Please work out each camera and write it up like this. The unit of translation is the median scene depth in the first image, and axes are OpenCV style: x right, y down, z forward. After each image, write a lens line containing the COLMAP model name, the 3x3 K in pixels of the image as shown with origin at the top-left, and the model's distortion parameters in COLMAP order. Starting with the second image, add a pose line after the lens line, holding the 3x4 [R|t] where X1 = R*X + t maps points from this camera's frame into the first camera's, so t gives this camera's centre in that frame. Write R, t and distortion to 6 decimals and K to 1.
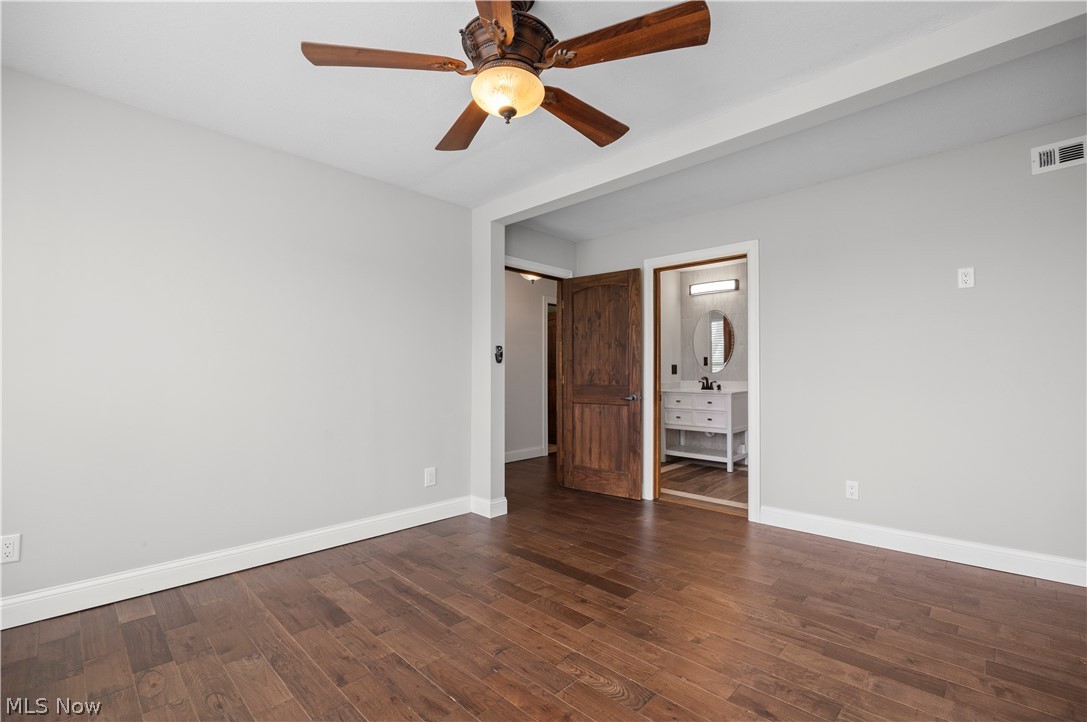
lens RADIAL K [[483.8, 0, 539.3], [0, 483.8, 369.7], [0, 0, 1]] dist [-0.011592, -0.000532]
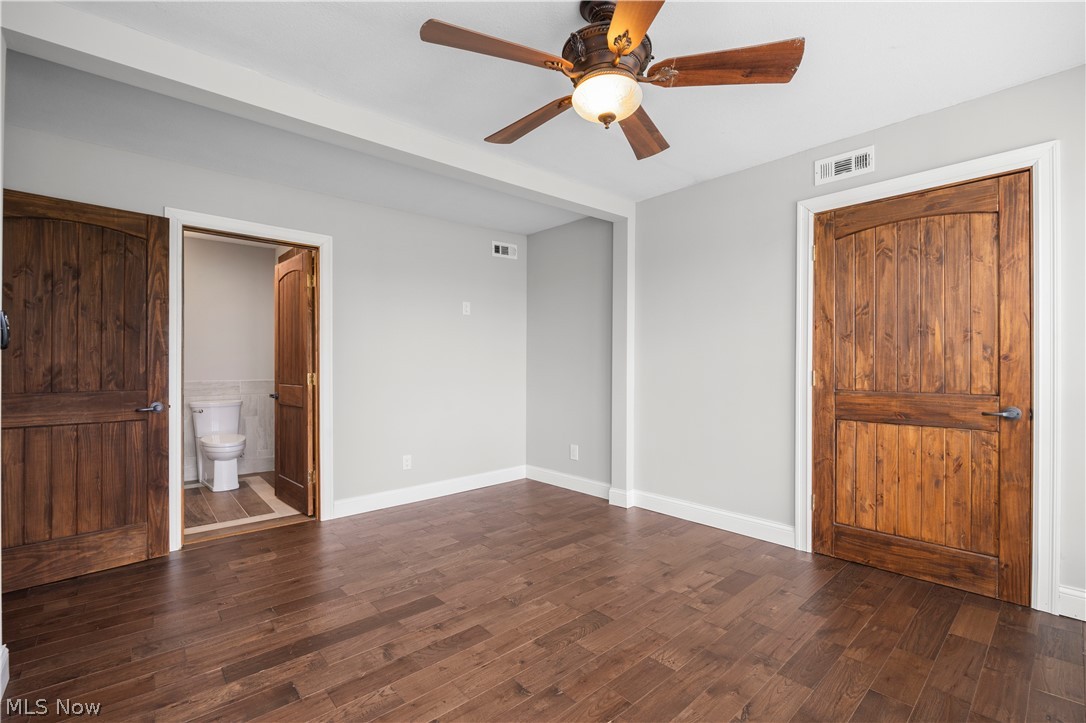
lens RADIAL K [[483.3, 0, 543.9], [0, 483.3, 363.0], [0, 0, 1]] dist [-0.011592, -0.000532]
pose [[0.062061, 0.010325, 0.998019, -0.599103], [-0.002564, 0.999945, -0.010186, 0.002665], [-0.998069, -0.001927, 0.062084, 0.575091]]
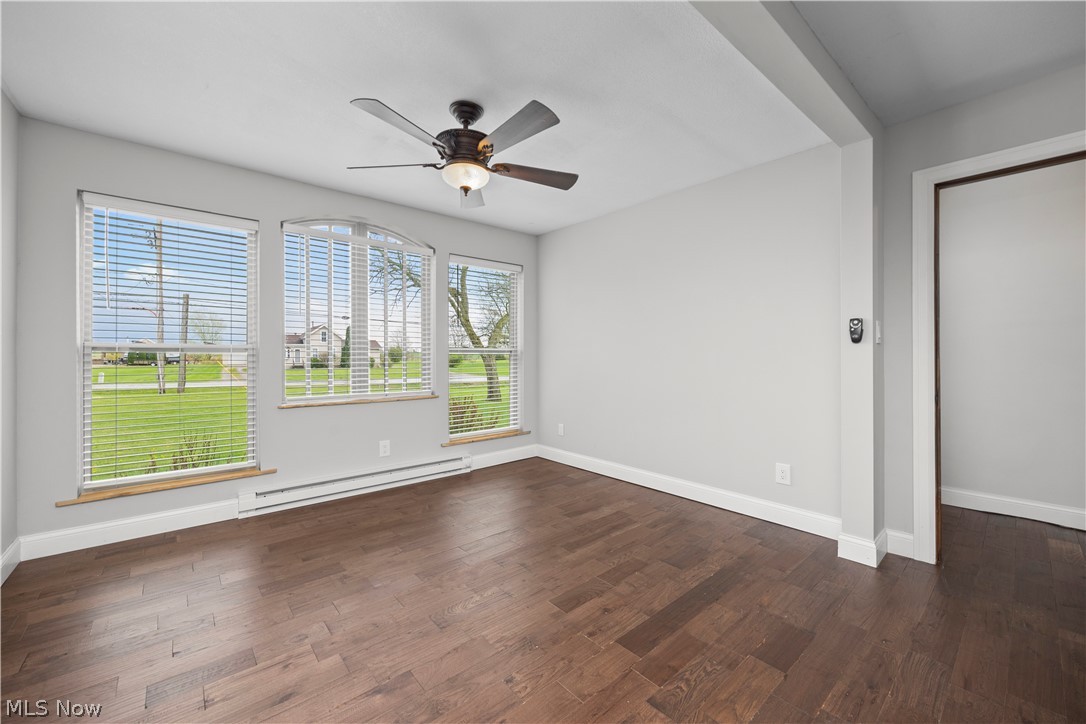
lens RADIAL K [[423.7, 0, 537.1], [0, 423.7, 357.7], [0, 0, 1]] dist [0.006489, -0.000395]
pose [[-0.095129, 0.005619, -0.995449, 0.686967], [0.009594, 0.999943, 0.004728, 0.001478], [0.995419, -0.009101, -0.095177, 0.729614]]
